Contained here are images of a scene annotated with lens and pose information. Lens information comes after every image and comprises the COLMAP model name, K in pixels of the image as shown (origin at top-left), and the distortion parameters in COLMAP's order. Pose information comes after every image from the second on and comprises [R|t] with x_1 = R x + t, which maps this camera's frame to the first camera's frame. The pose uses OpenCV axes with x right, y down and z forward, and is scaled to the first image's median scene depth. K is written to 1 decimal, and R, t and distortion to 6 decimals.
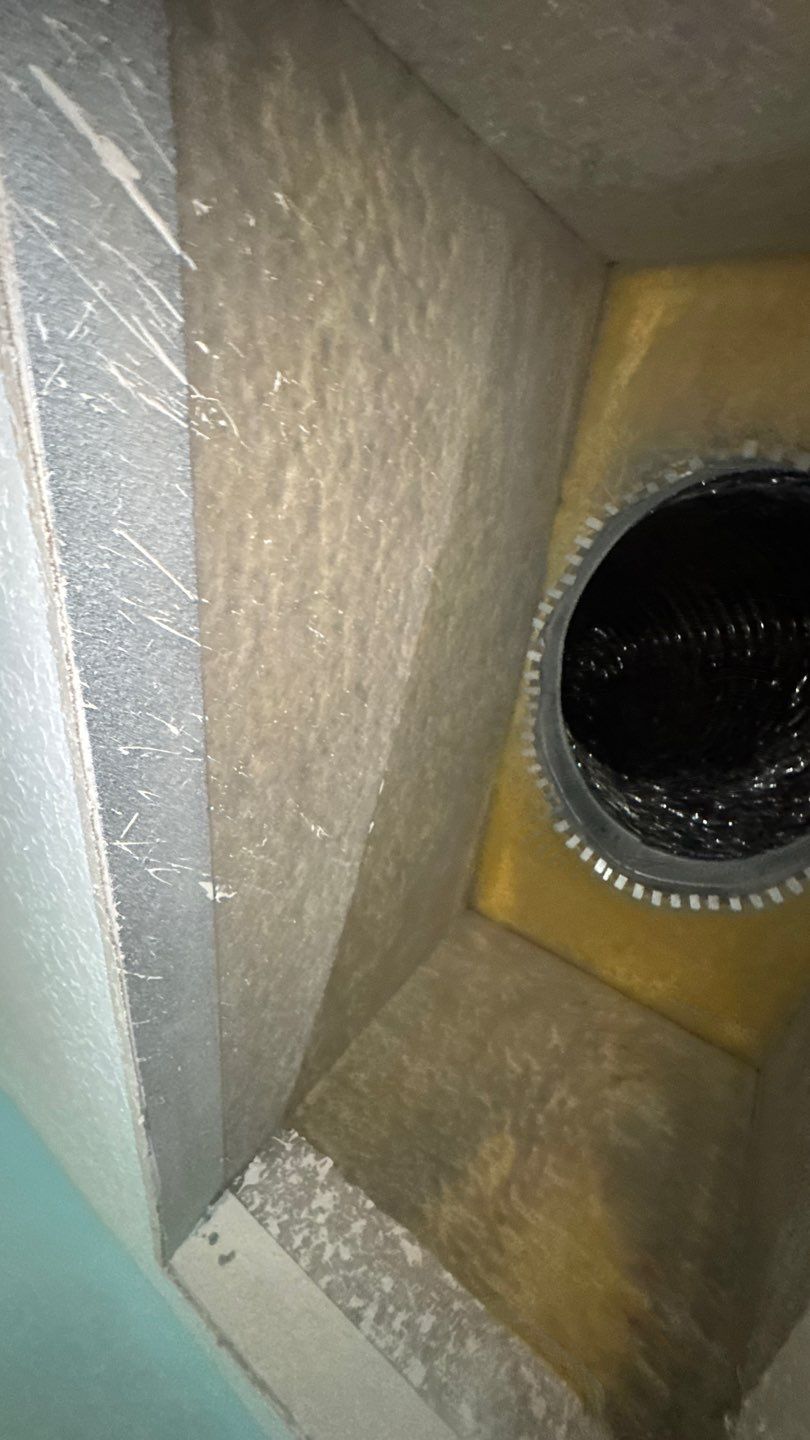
lens RADIAL K [[576.9, 0, 404.7], [0, 576.9, 718.6], [0, 0, 1]] dist [-0.006683, 0.001769]
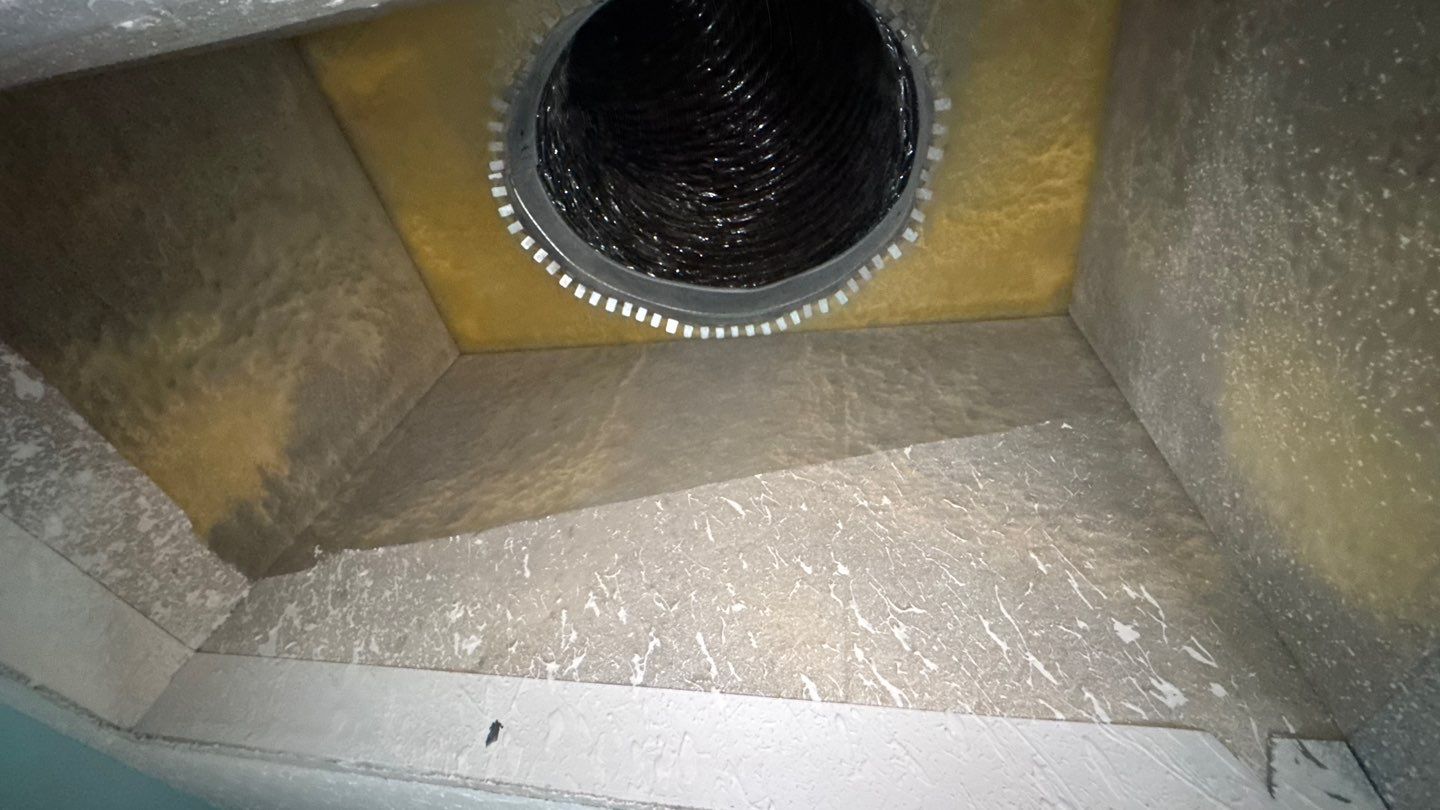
lens RADIAL K [[576.9, 0, 718.7], [0, 576.9, 404.6], [0, 0, 1]] dist [-0.006683, 0.001769]
pose [[0.343361, 0.278474, 0.896970, -0.383906], [-0.854807, 0.488328, 0.175614, -0.027581], [-0.389111, -0.827036, 0.405714, 0.287215]]
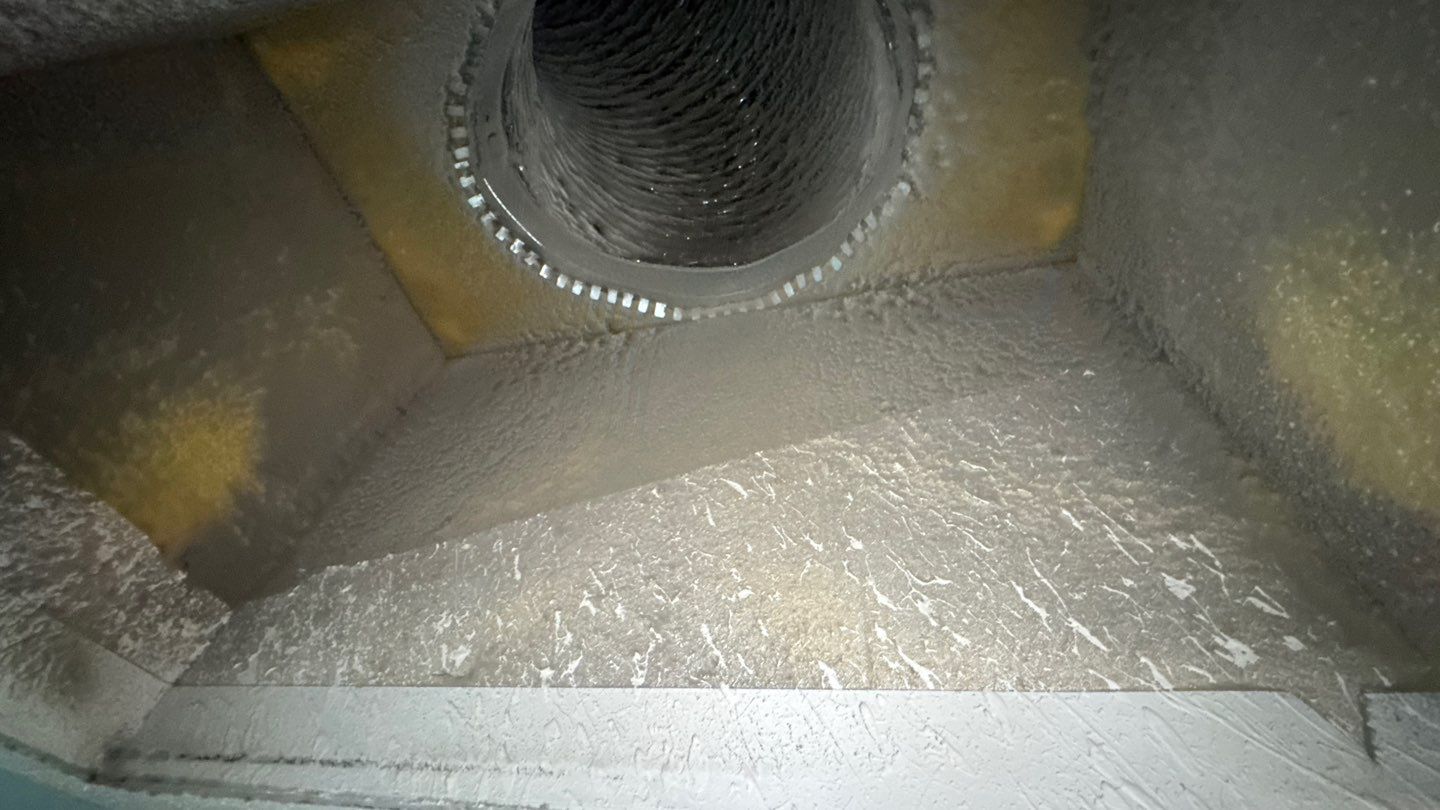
lens RADIAL K [[576.9, 0, 719.0], [0, 576.9, 404.6], [0, 0, 1]] dist [-0.006683, 0.001769]
pose [[0.375722, 0.252388, 0.891702, -0.291817], [-0.812065, 0.553278, 0.185567, -0.012230], [-0.446524, -0.793841, 0.412834, 0.270095]]
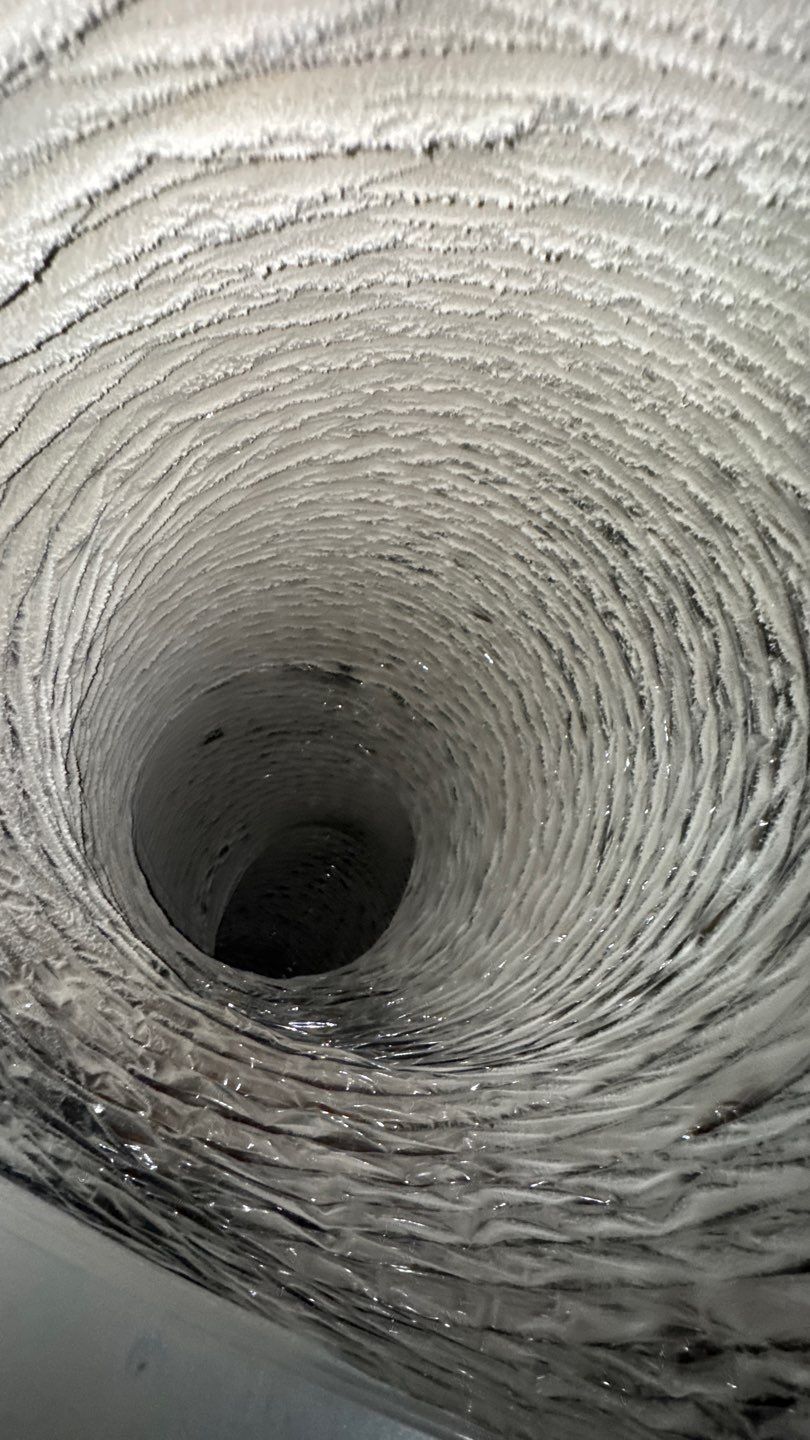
lens RADIAL K [[576.9, 0, 397.6], [0, 576.9, 715.7], [0, 0, 1]] dist [-0.006683, 0.001769]
pose [[0.852334, -0.521355, 0.041409, 0.915513], [0.519785, 0.853202, 0.043239, -0.323170], [-0.057873, -0.015330, 0.998206, 1.168442]]
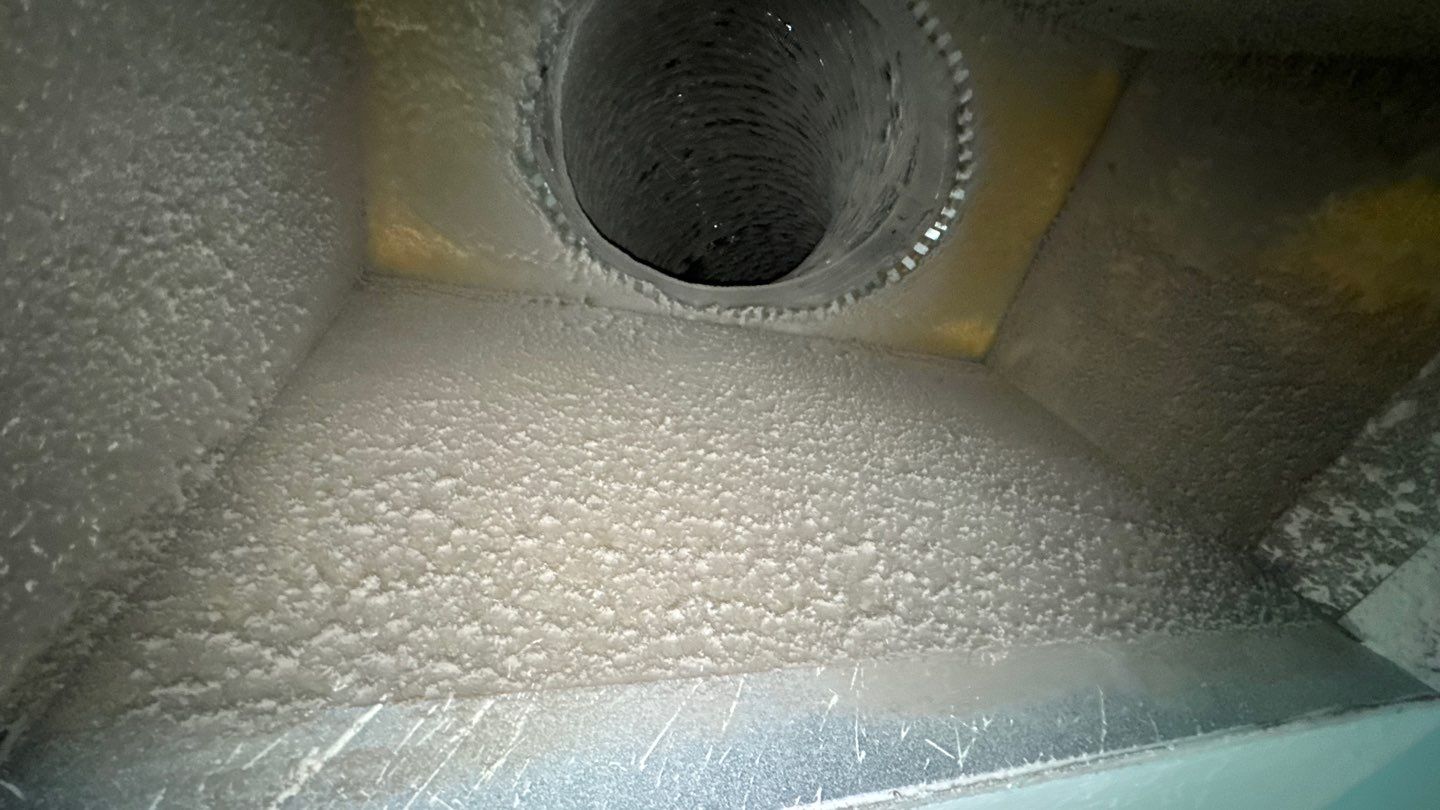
lens RADIAL K [[576.9, 0, 718.3], [0, 576.9, 407.3], [0, 0, 1]] dist [-0.006683, 0.001769]
pose [[-0.046224, -0.998082, 0.041188, 0.035237], [0.993391, -0.050265, -0.103192, -0.029877], [0.105065, 0.036145, 0.993808, 0.002421]]
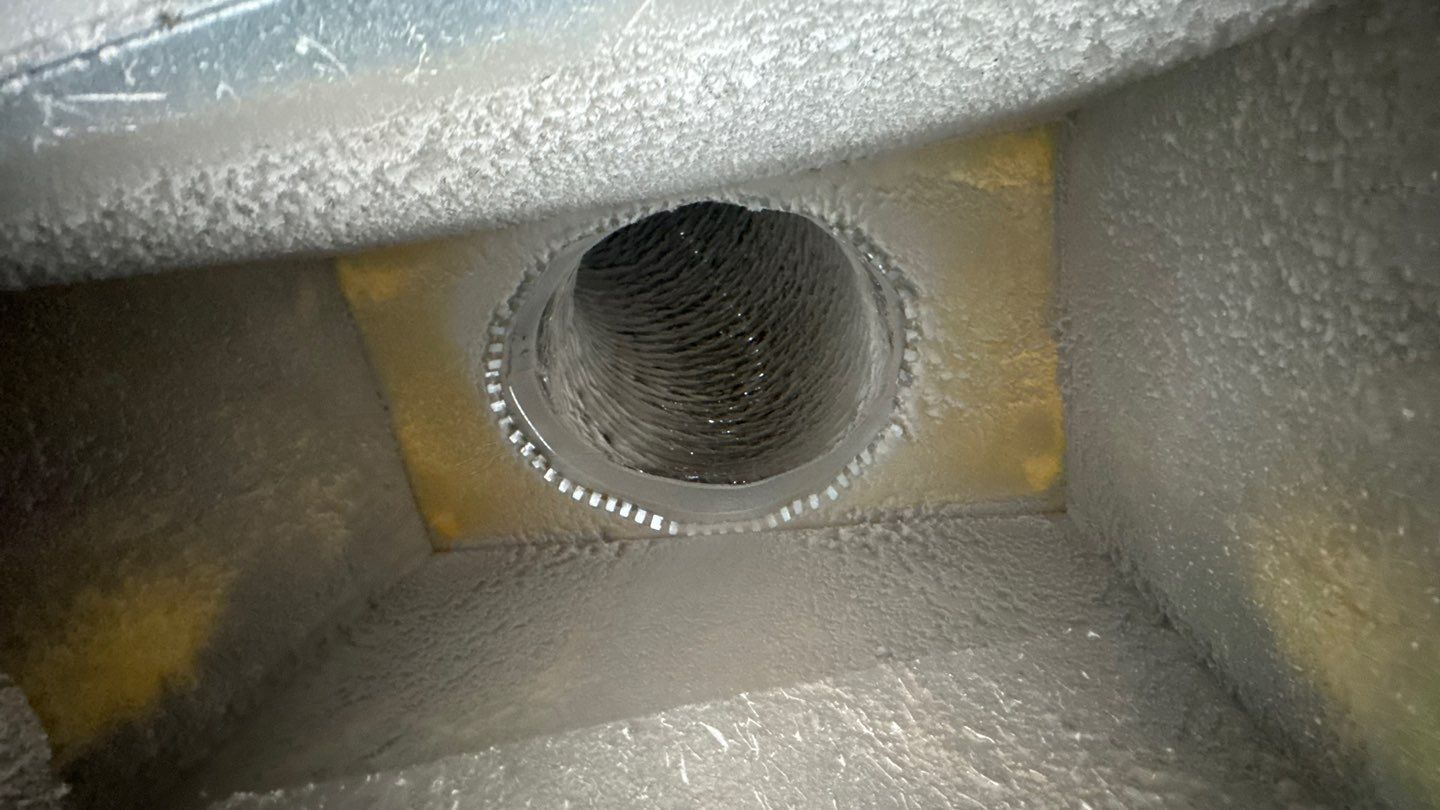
lens RADIAL K [[576.9, 0, 717.9], [0, 576.9, 402.6], [0, 0, 1]] dist [-0.006683, 0.001769]
pose [[0.336933, 0.578655, 0.742721, -0.318463], [-0.859406, 0.511224, -0.008429, -0.030889], [-0.384574, -0.635459, 0.669548, 0.283011]]
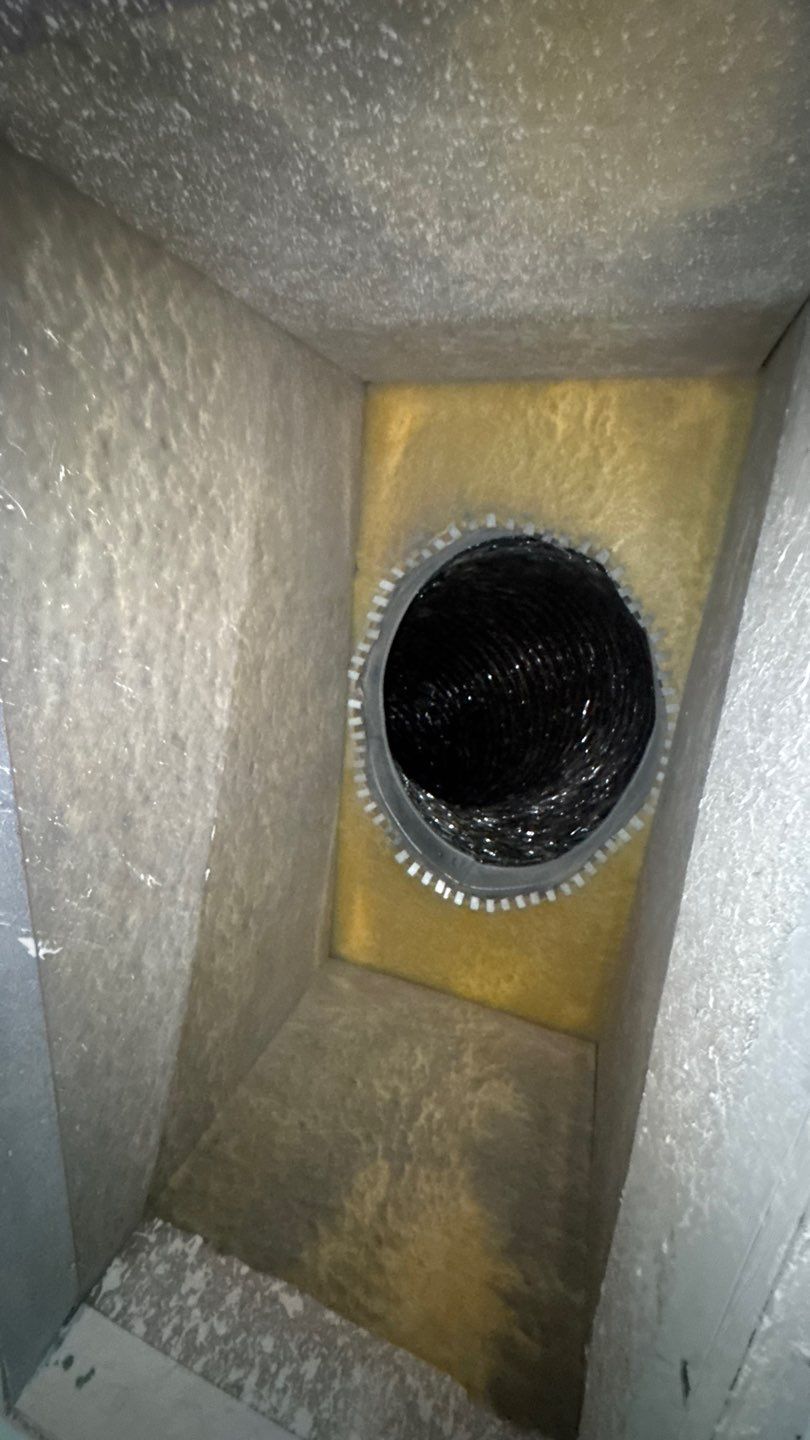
lens RADIAL K [[576.9, 0, 403.5], [0, 576.9, 718.4], [0, 0, 1]] dist [-0.006683, 0.001769]
pose [[0.966114, -0.107897, 0.234481, 0.077497], [0.137141, 0.984179, -0.112181, 0.084238], [-0.218667, 0.140536, 0.965626, -0.135315]]
